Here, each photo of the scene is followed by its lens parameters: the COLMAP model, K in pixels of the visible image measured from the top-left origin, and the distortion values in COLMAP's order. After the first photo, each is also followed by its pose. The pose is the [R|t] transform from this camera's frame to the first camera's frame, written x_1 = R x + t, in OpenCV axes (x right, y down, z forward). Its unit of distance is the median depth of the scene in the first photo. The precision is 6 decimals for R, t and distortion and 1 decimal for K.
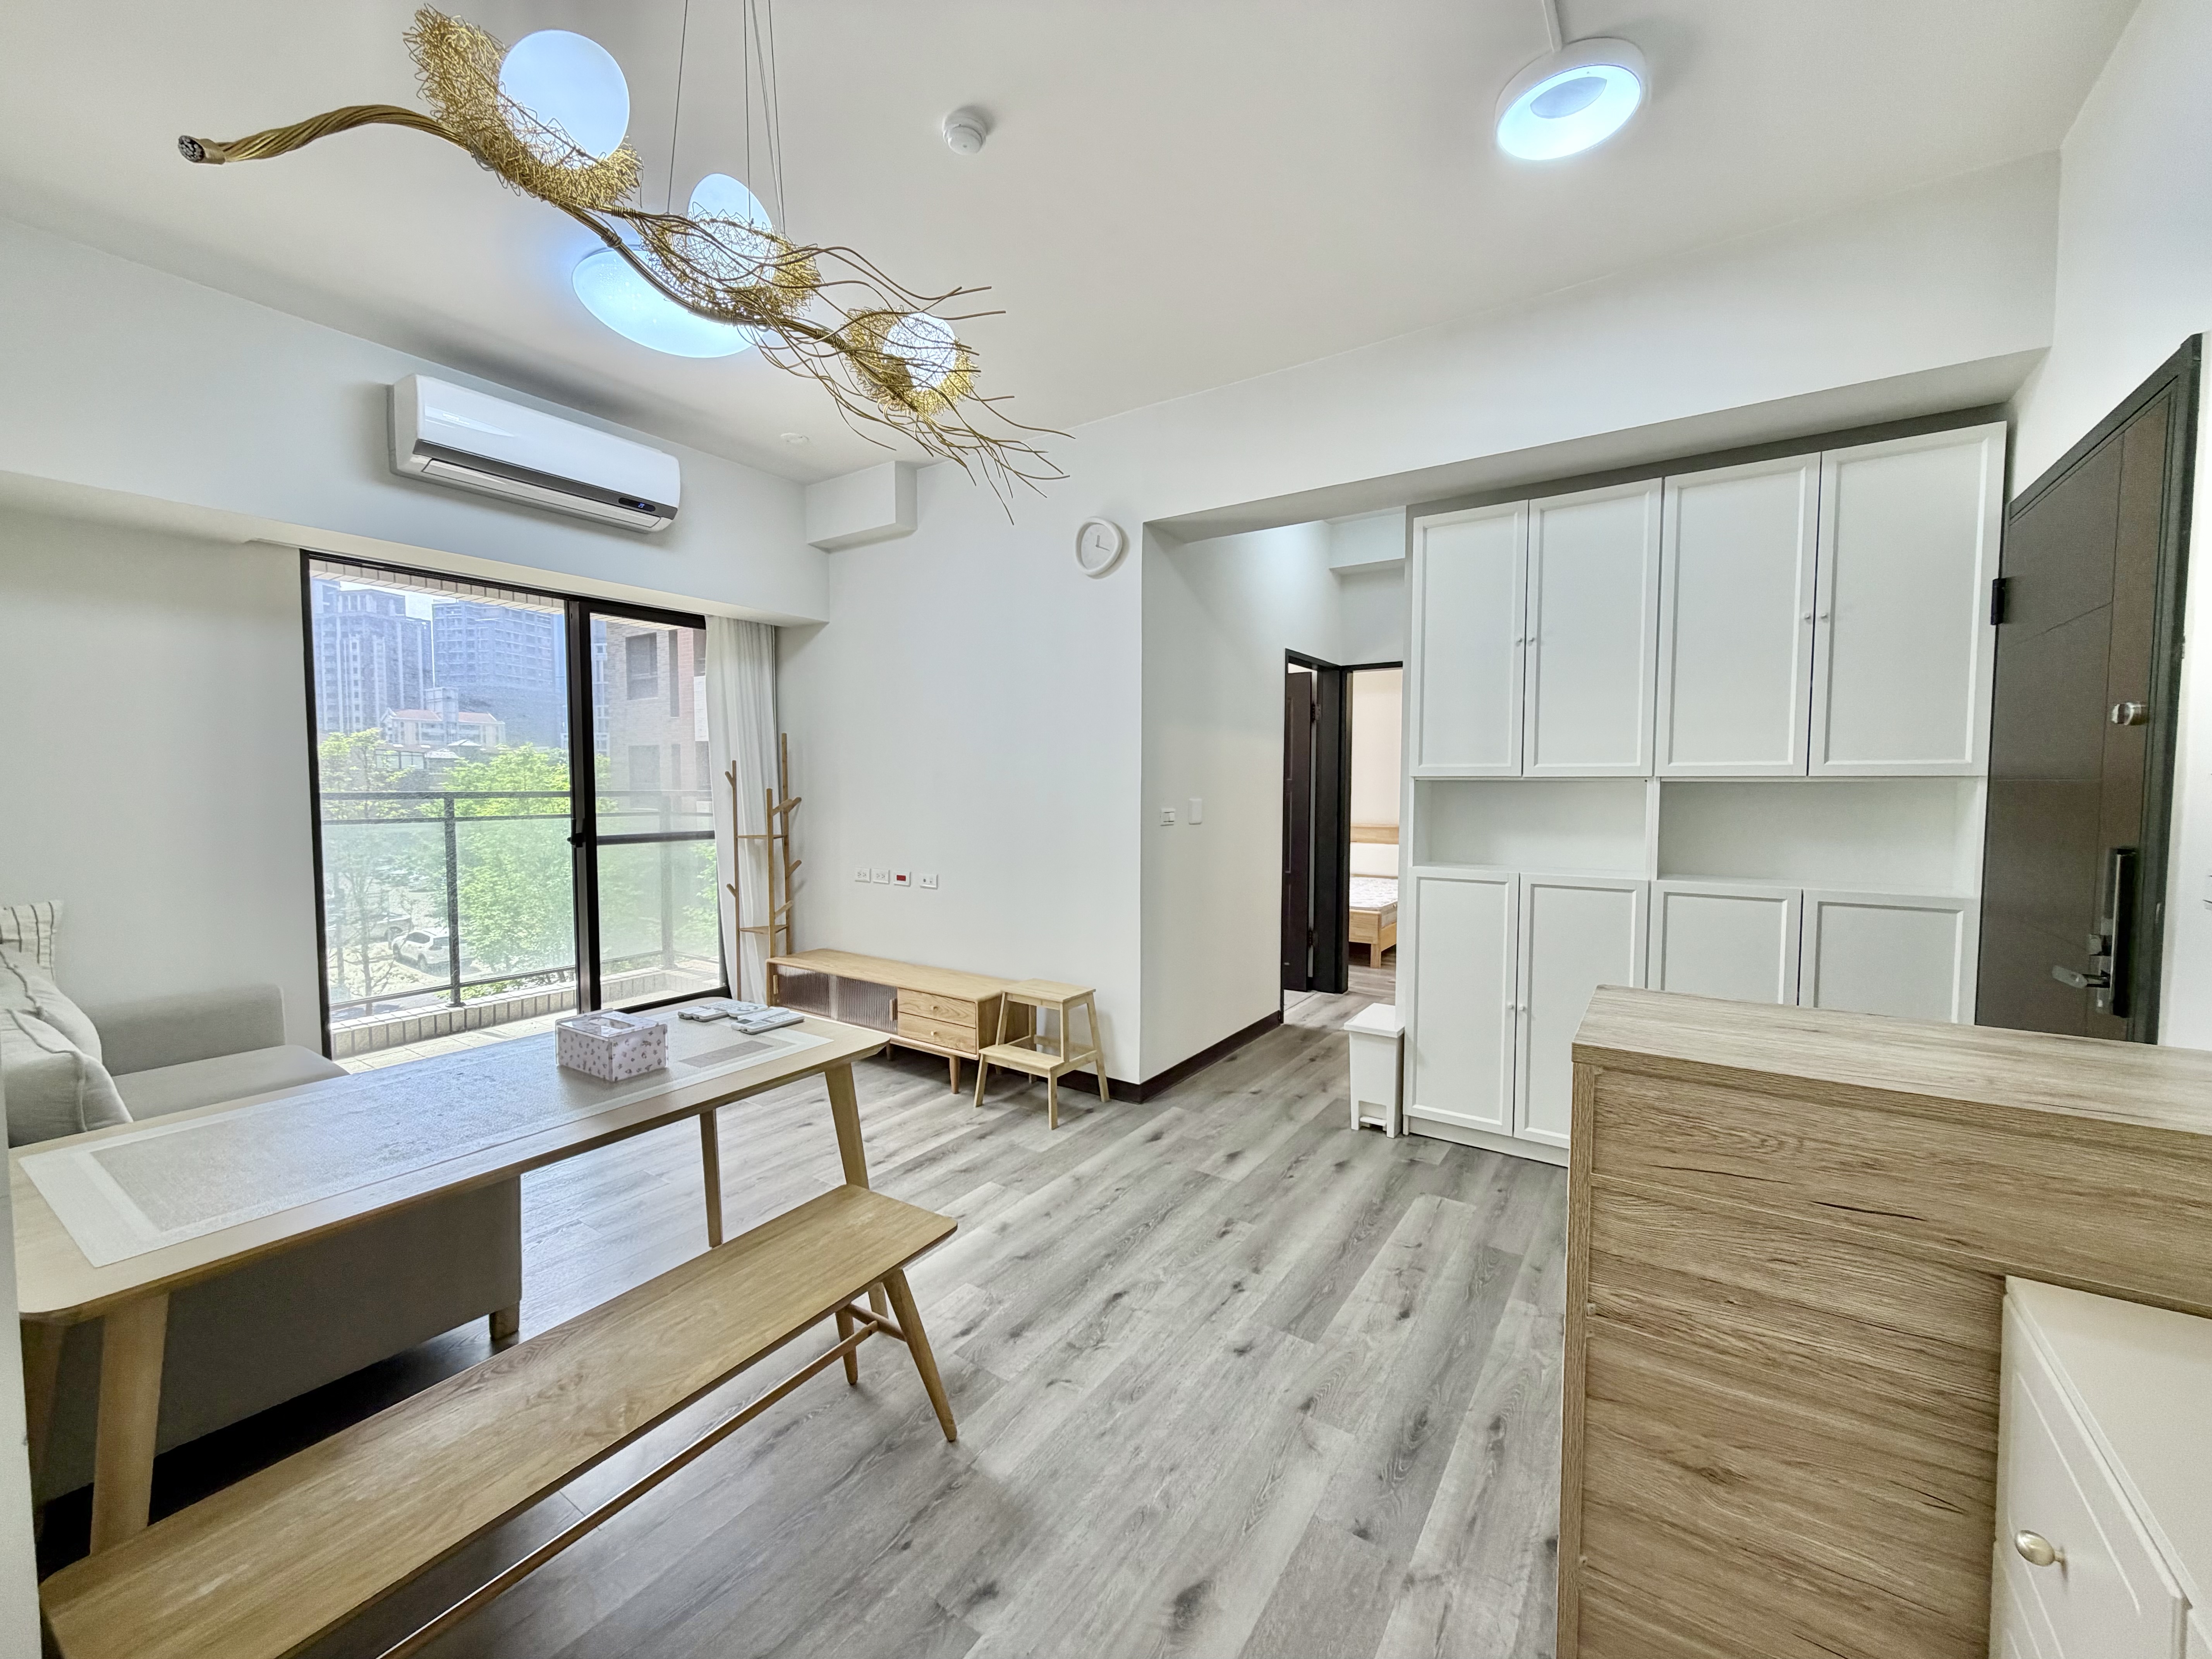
lens RADIAL K [[875.1, 0, 1102.6], [0, 875.1, 835.1], [0, 0, 1]] dist [0.000021, -0.000271]
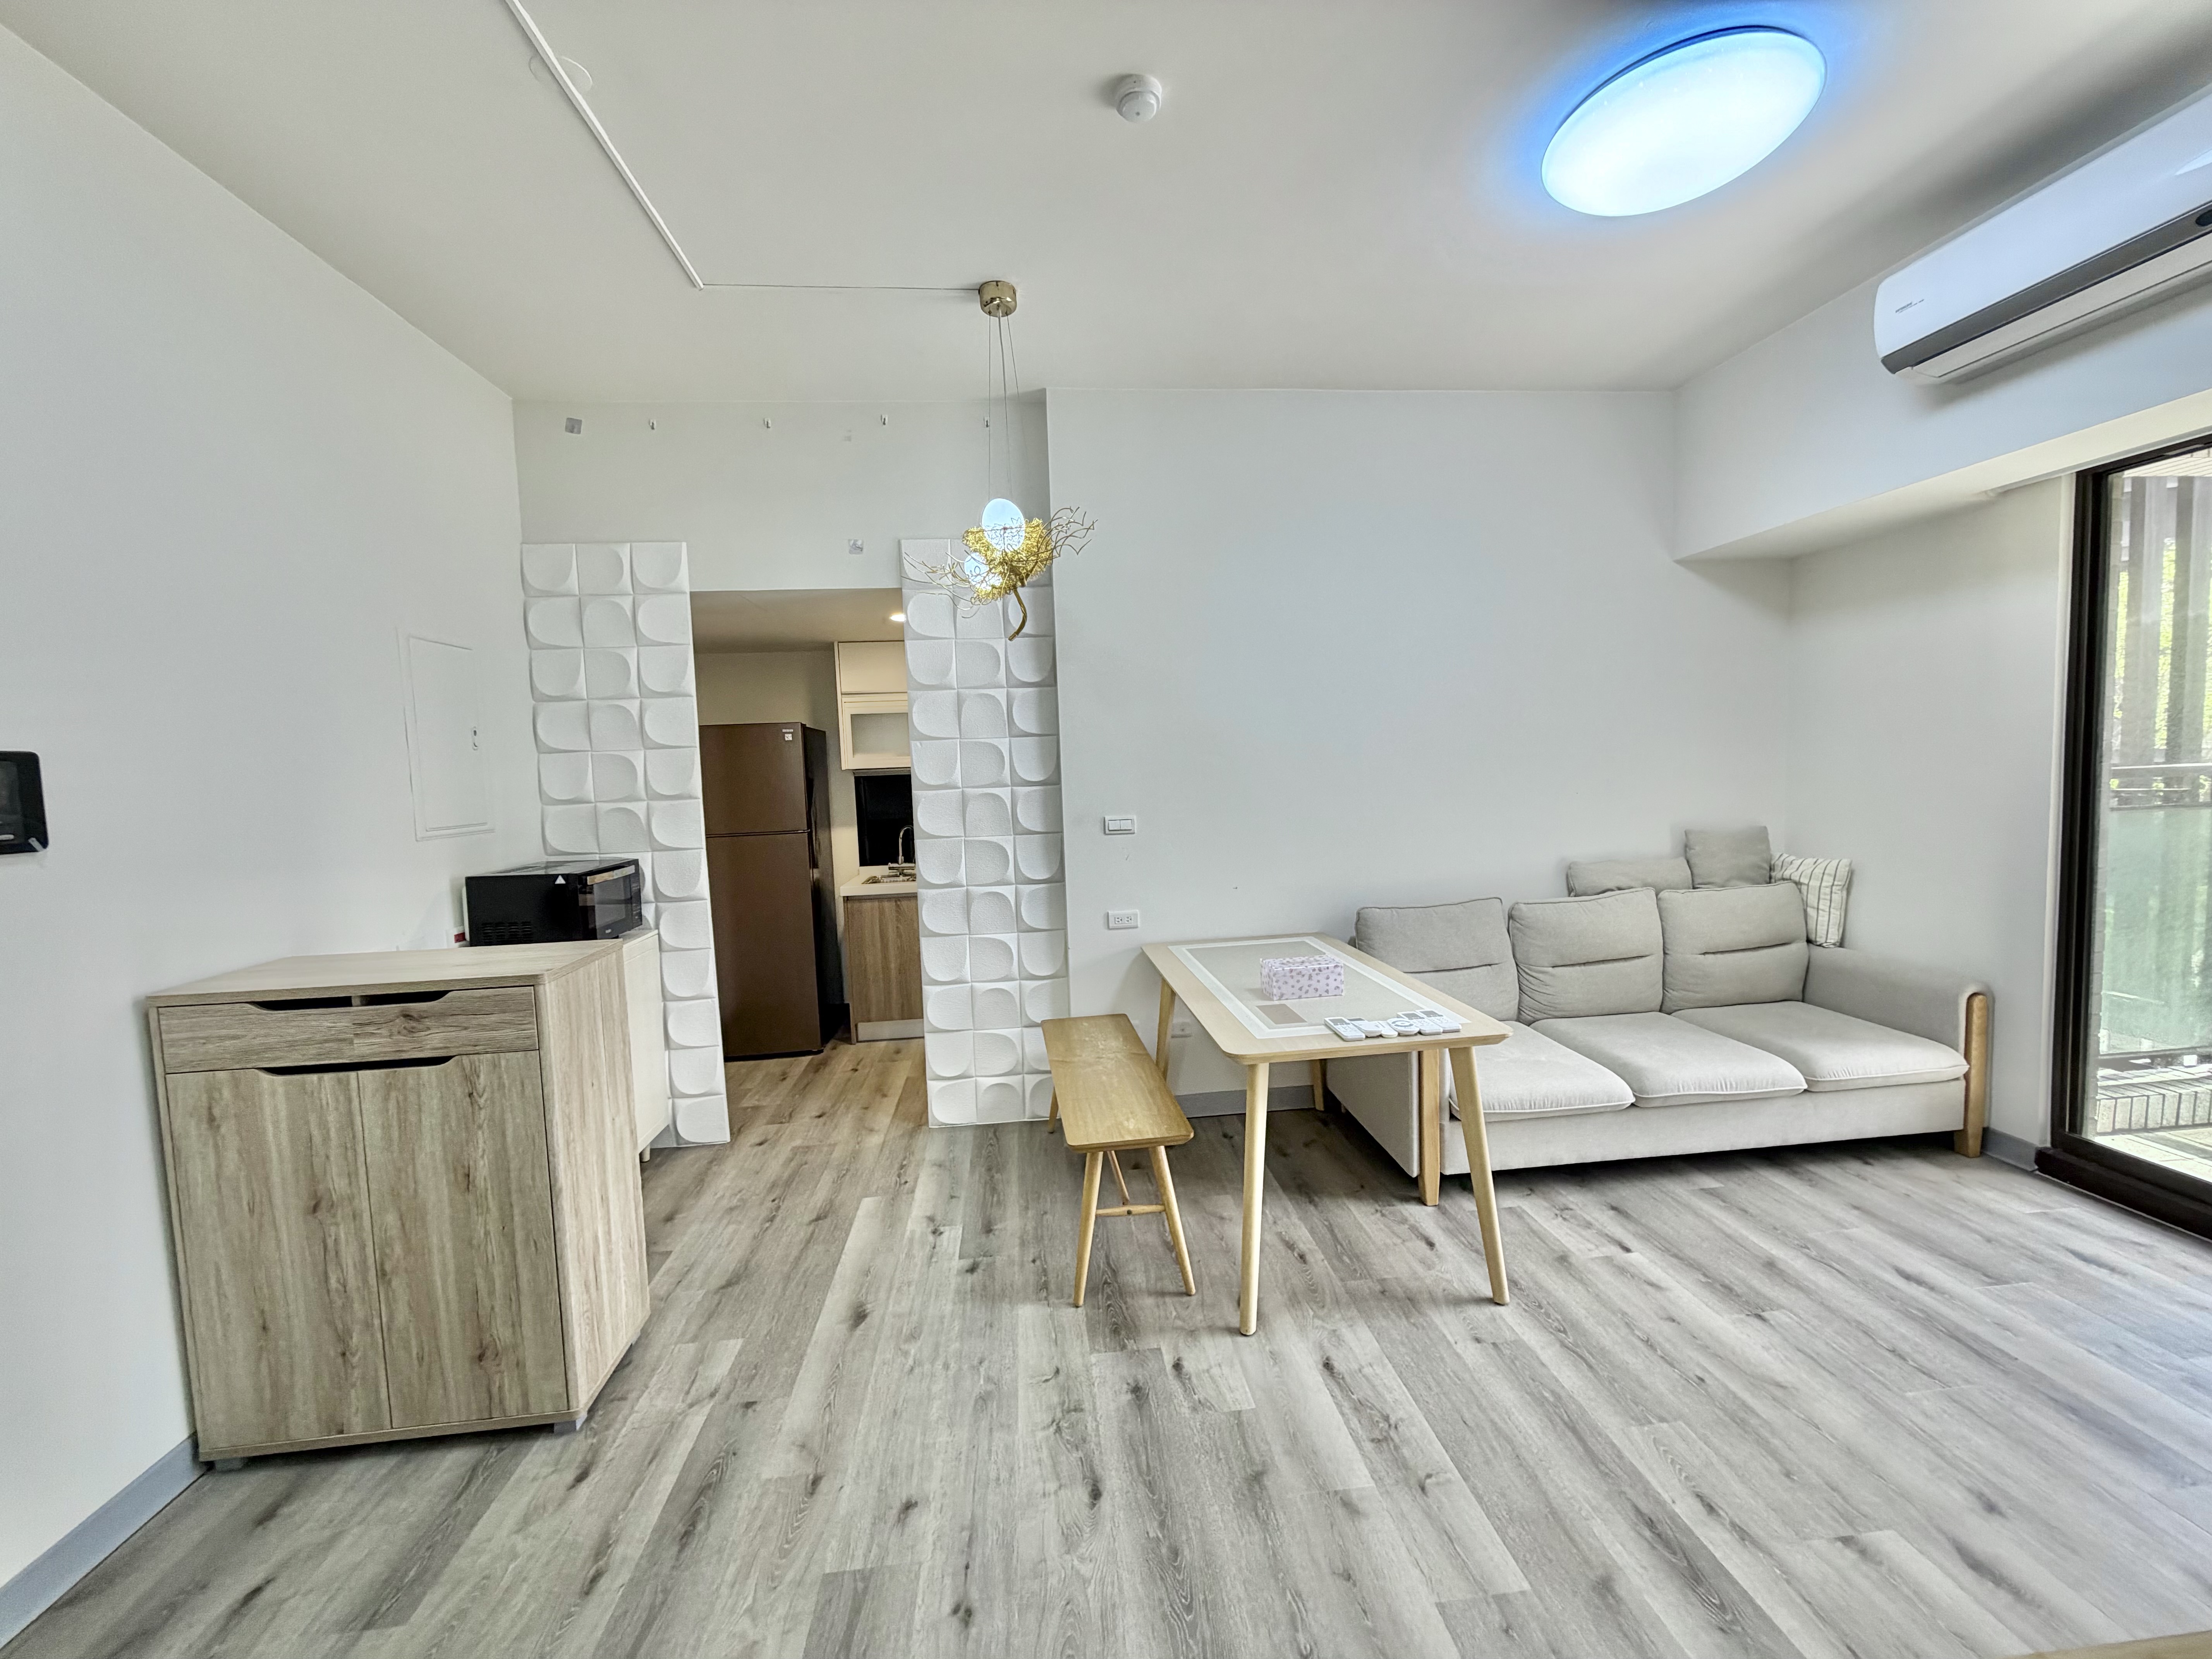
lens RADIAL K [[875.1, 0, 1107.5], [0, 875.1, 828.9], [0, 0, 1]] dist [0.000021, -0.000271]
pose [[-0.763348, 0.070590, -0.642119, 0.493330], [-0.003272, 0.993576, 0.113117, -0.134970], [0.645979, 0.088449, -0.758213, 1.671200]]
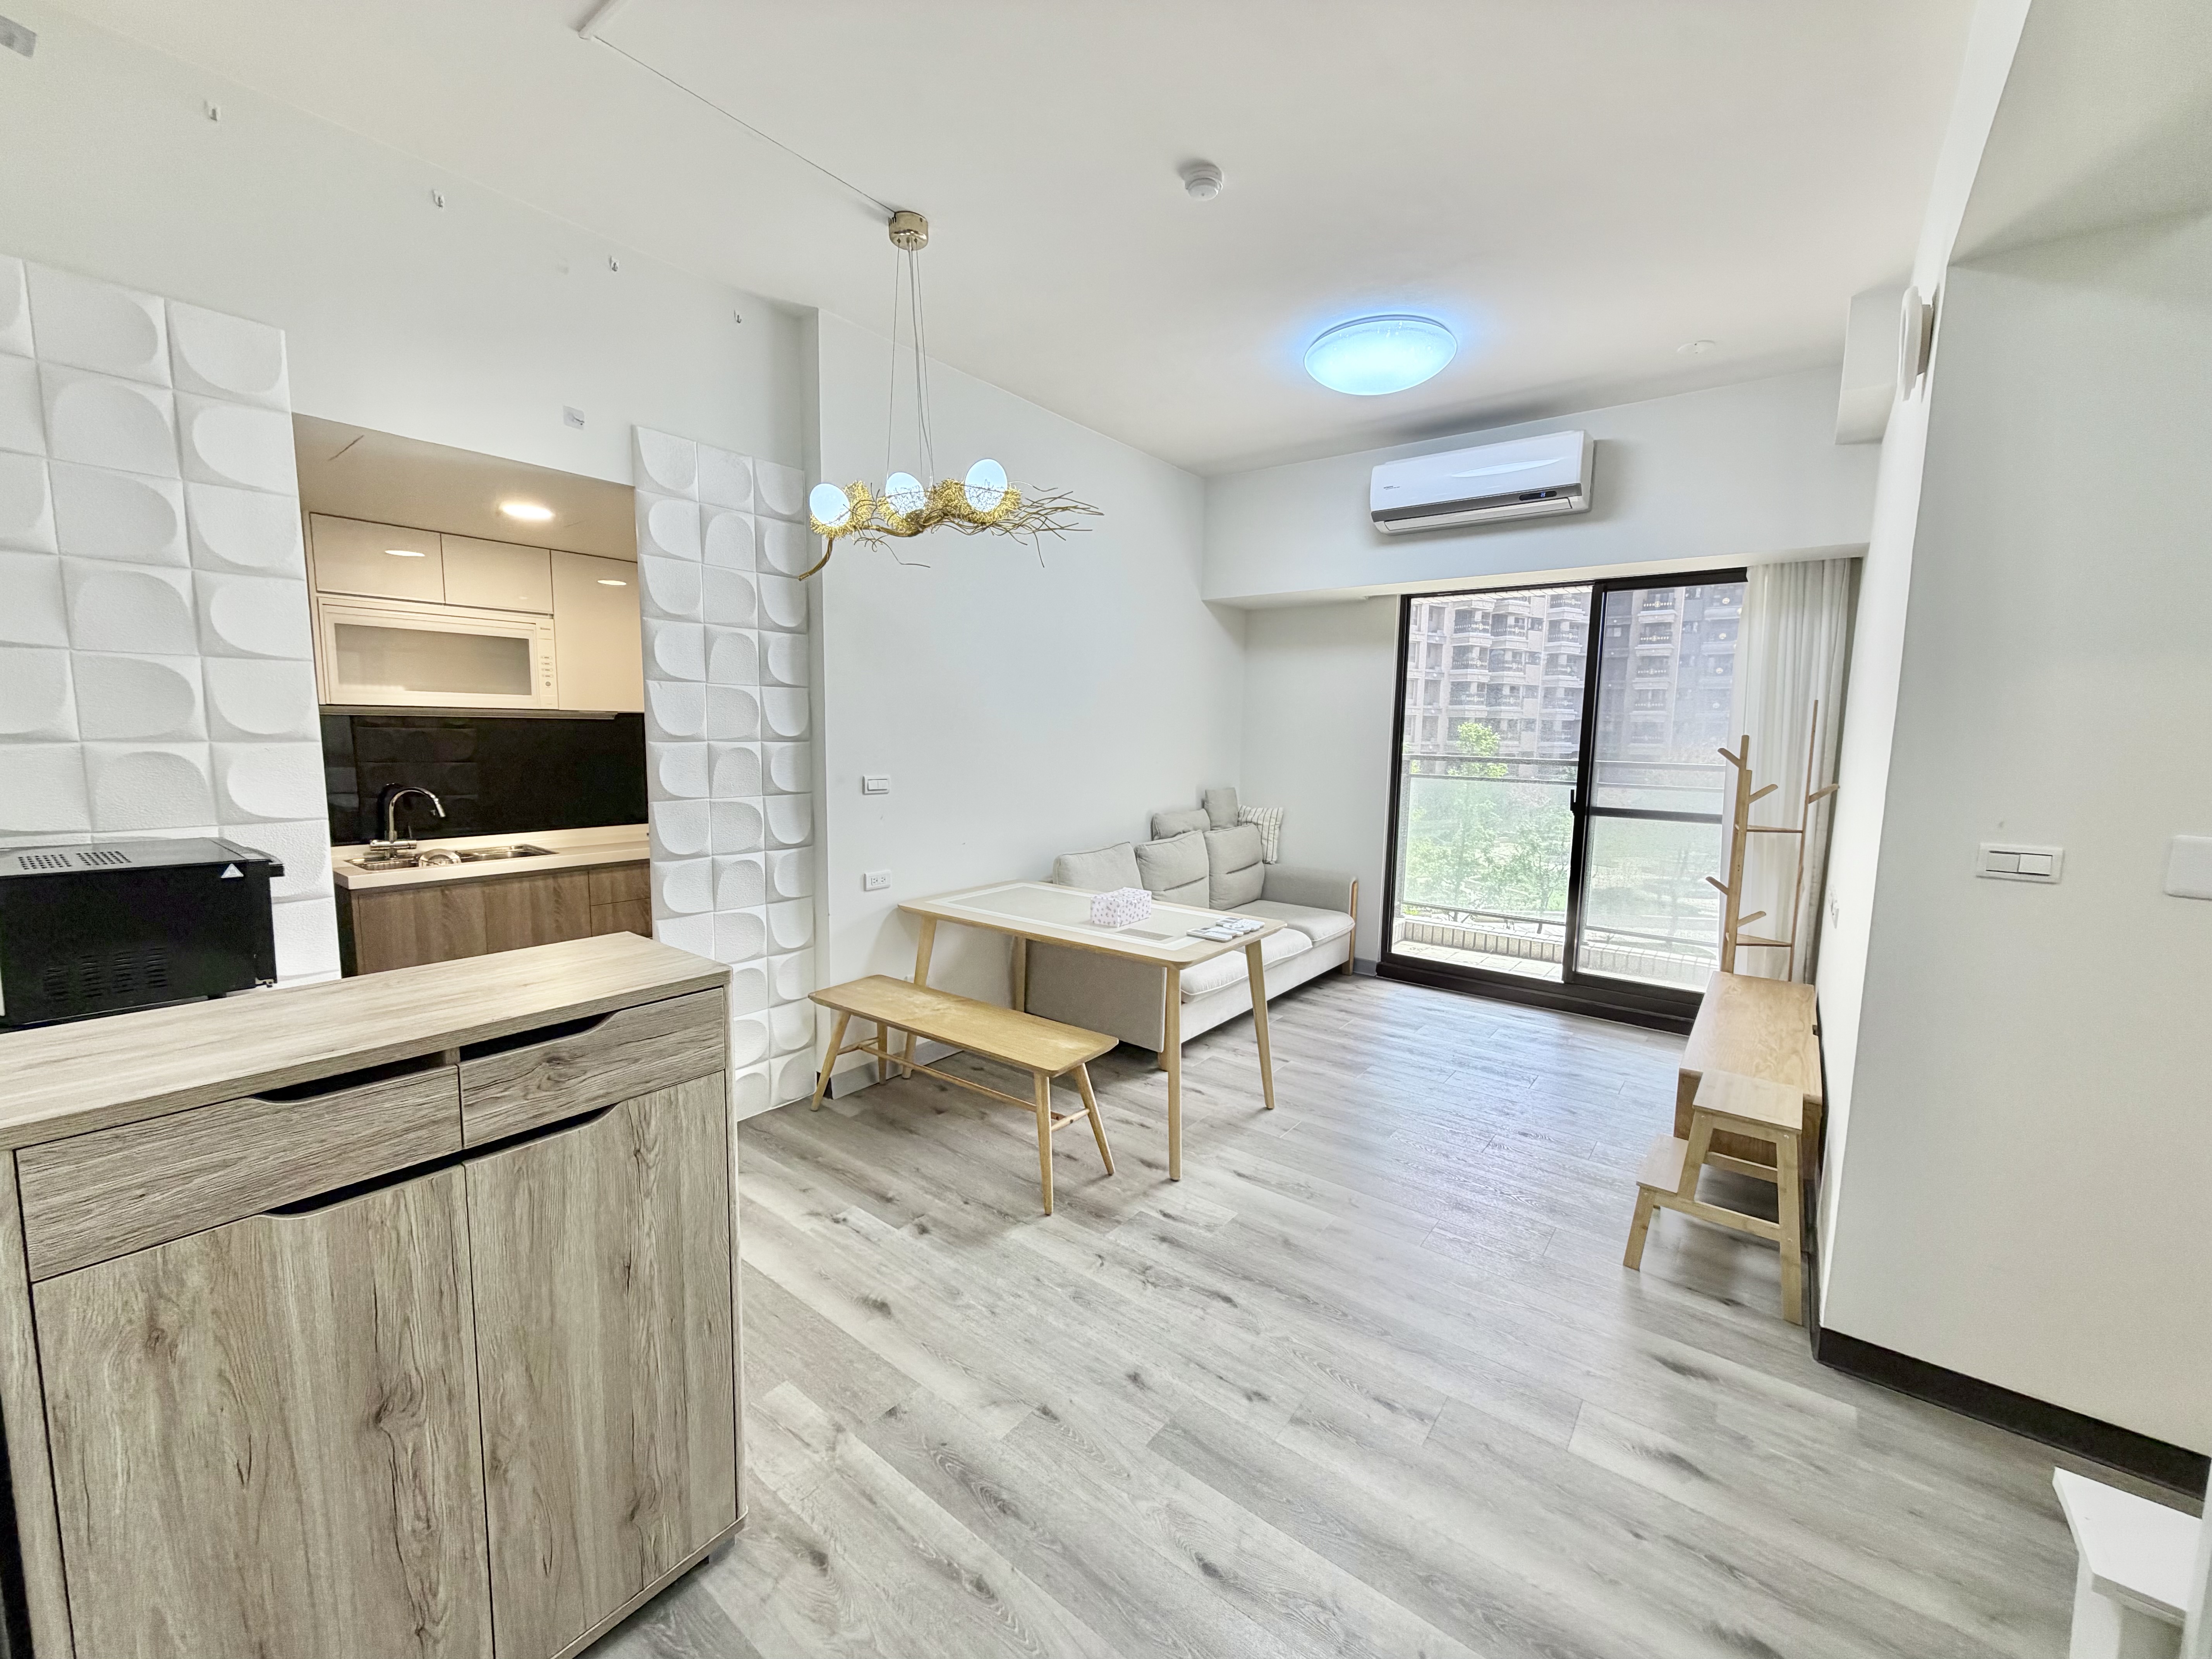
lens RADIAL K [[875.1, 0, 1111.5], [0, 875.1, 827.4], [0, 0, 1]] dist [0.000021, -0.000271]
pose [[-0.058859, 0.108711, -0.992329, 1.013974], [-0.078374, 0.990481, 0.113158, -0.096124], [0.995185, 0.084433, -0.049779, 0.962537]]
